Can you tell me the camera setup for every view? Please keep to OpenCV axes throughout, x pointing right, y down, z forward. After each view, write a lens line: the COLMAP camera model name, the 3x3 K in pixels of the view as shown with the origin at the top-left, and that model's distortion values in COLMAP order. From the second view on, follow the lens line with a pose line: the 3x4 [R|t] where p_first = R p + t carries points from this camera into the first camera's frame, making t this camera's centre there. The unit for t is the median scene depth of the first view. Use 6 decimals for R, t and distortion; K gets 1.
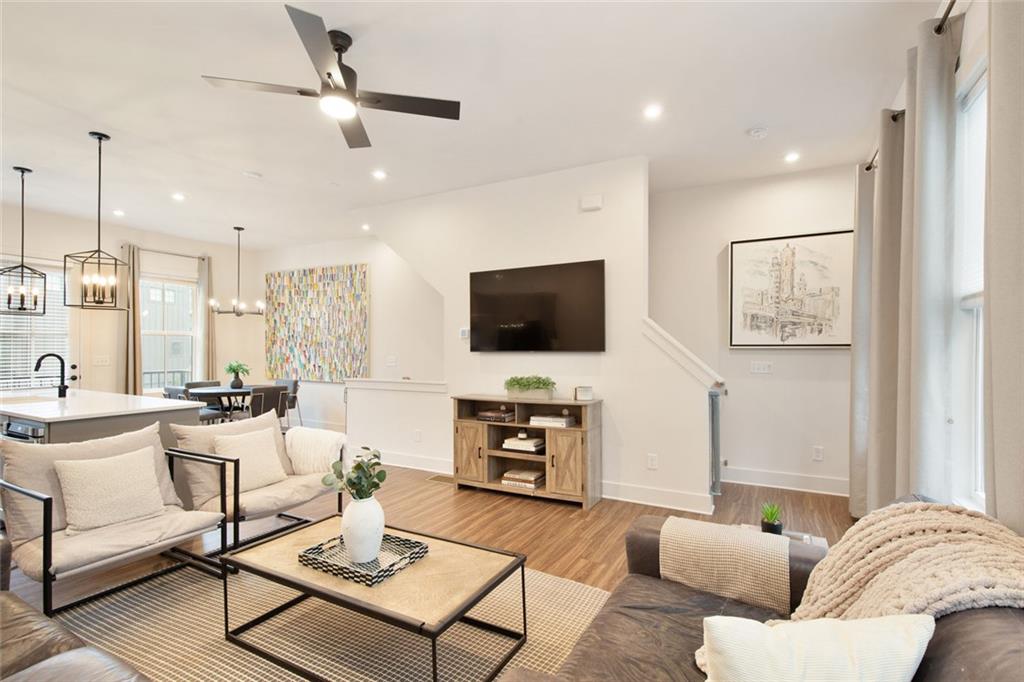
lens RADIAL K [[467.7, 0, 515.8], [0, 467.7, 342.3], [0, 0, 1]] dist [-0.001371, 0.000055]
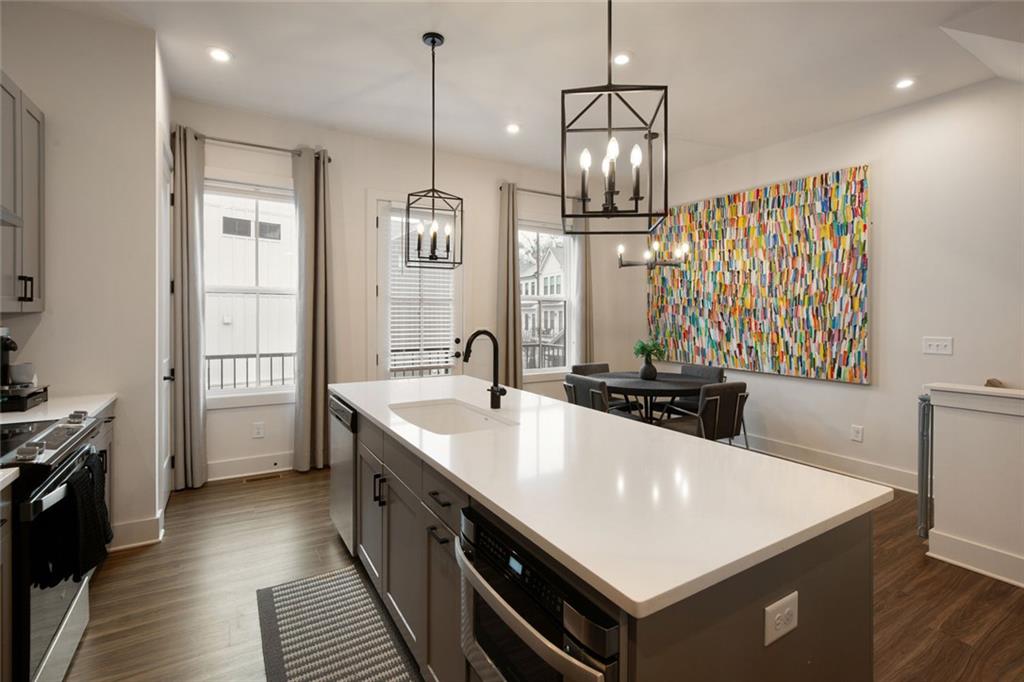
lens RADIAL K [[474.0, 0, 514.3], [0, 474.0, 311.6], [0, 0, 1]] dist [-0.002265, -0.000283]
pose [[0.855641, -0.001939, -0.517566, -0.372805], [0.004610, 0.999982, 0.003875, -0.000339], [0.517549, -0.005702, 0.855635, 0.298777]]
